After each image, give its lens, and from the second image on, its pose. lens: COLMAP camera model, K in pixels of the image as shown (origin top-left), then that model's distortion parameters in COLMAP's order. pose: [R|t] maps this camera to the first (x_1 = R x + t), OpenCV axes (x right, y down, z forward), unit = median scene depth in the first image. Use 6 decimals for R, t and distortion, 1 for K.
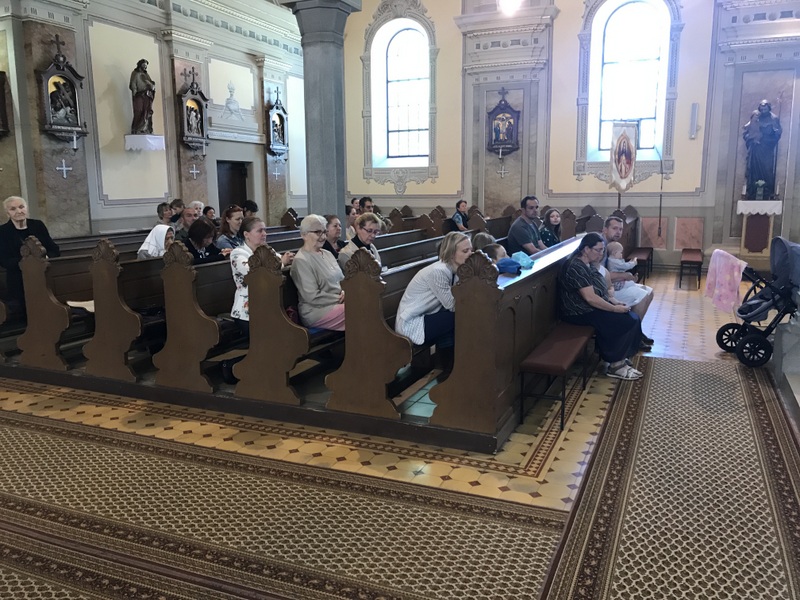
lens RADIAL K [[655.3, 0, 402.1], [0, 655.3, 302.5], [0, 0, 1]] dist [0.012040, -0.014729]
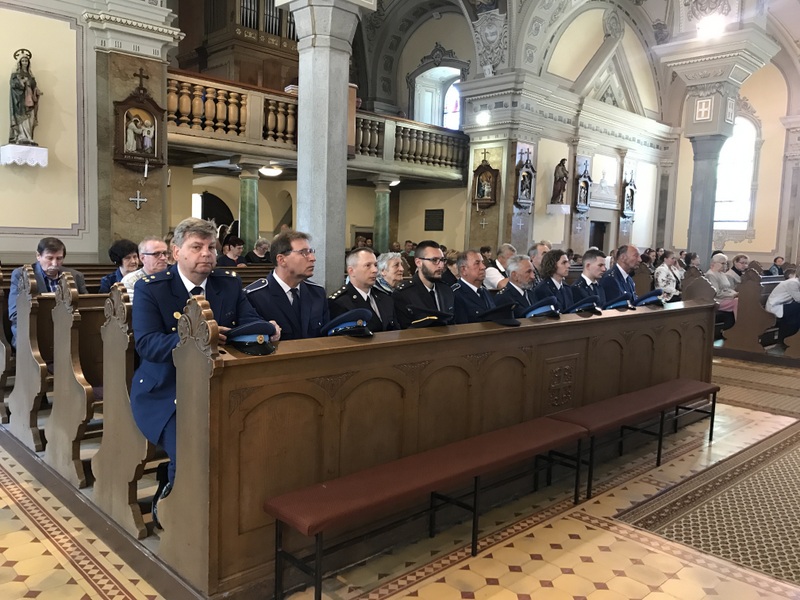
lens RADIAL K [[655.3, 0, 398.7], [0, 655.3, 299.0], [0, 0, 1]] dist [0.012040, -0.014729]
pose [[0.923414, 0.077042, -0.375992, -0.103216], [-0.109595, 0.991787, -0.065939, 0.091788], [0.367824, 0.102096, 0.924274, -0.452601]]
